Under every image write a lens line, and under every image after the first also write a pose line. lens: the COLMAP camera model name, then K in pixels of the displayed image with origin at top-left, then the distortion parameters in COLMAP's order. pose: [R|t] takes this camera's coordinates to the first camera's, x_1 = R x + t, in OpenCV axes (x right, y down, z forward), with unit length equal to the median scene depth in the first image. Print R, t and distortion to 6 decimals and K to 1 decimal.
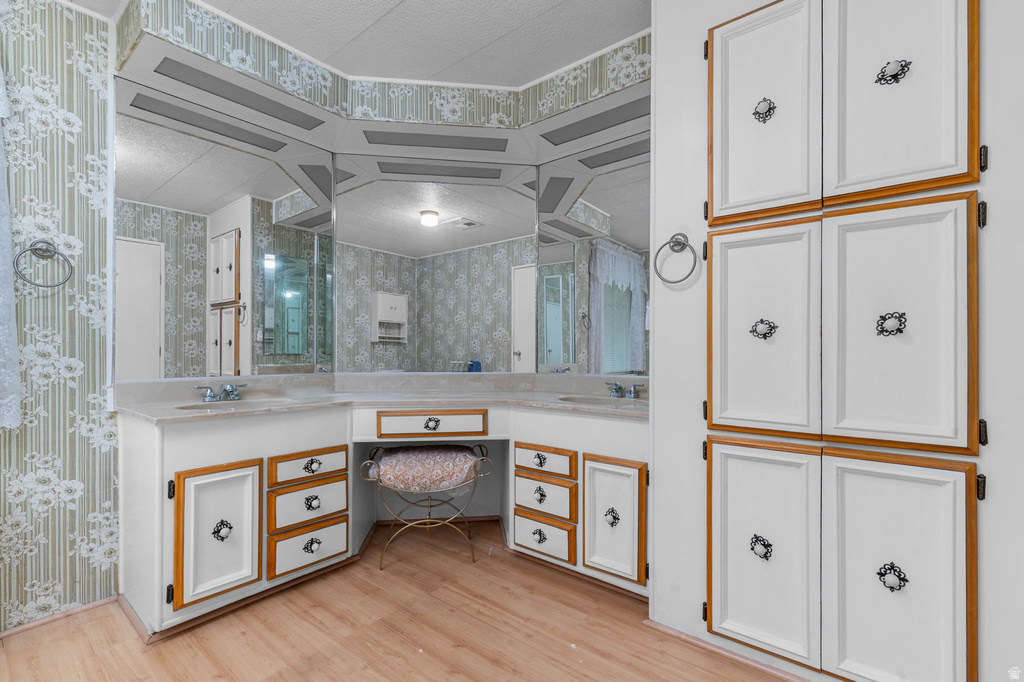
lens RADIAL K [[459.0, 0, 512.5], [0, 459.0, 347.1], [0, 0, 1]] dist [0.002802, 0.000402]
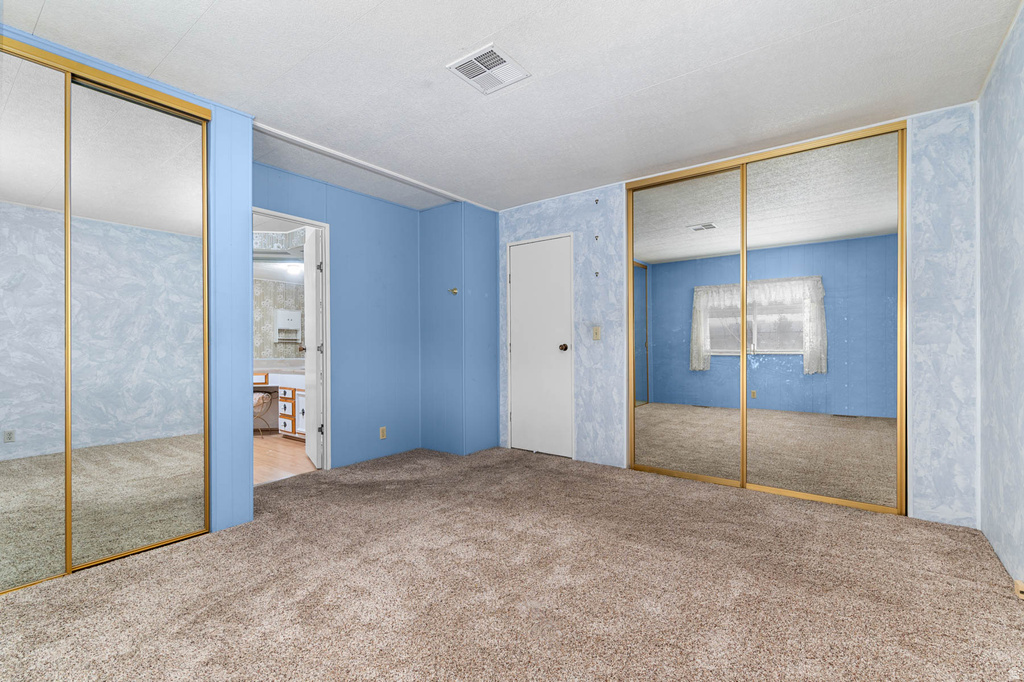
lens RADIAL K [[459.0, 0, 514.6], [0, 459.0, 345.2], [0, 0, 1]] dist [0.002802, 0.000402]
pose [[0.999585, -0.006215, 0.028137, 1.345004], [0.006068, 0.999968, 0.005286, -0.014922], [-0.028169, -0.005113, 0.999590, -1.629797]]
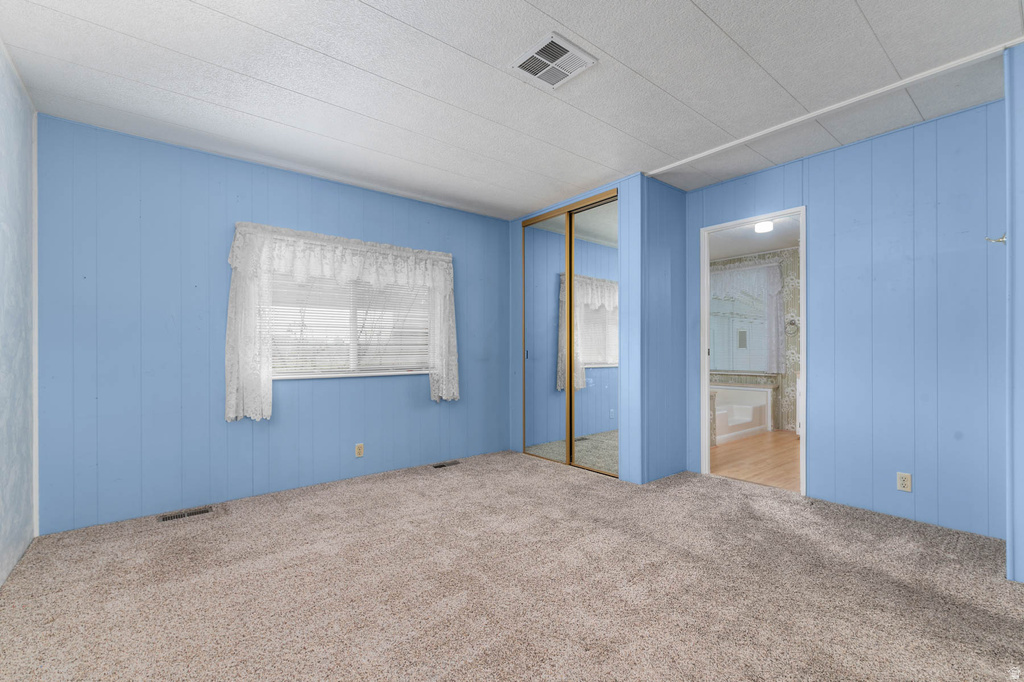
lens RADIAL K [[441.6, 0, 516.8], [0, 441.6, 349.3], [0, 0, 1]] dist [-0.000103, 0.000031]
pose [[-0.212278, -0.007309, -0.977182, 2.411957], [0.005508, 0.999947, -0.008675, 0.002308], [0.977194, -0.007224, -0.212227, -0.280010]]
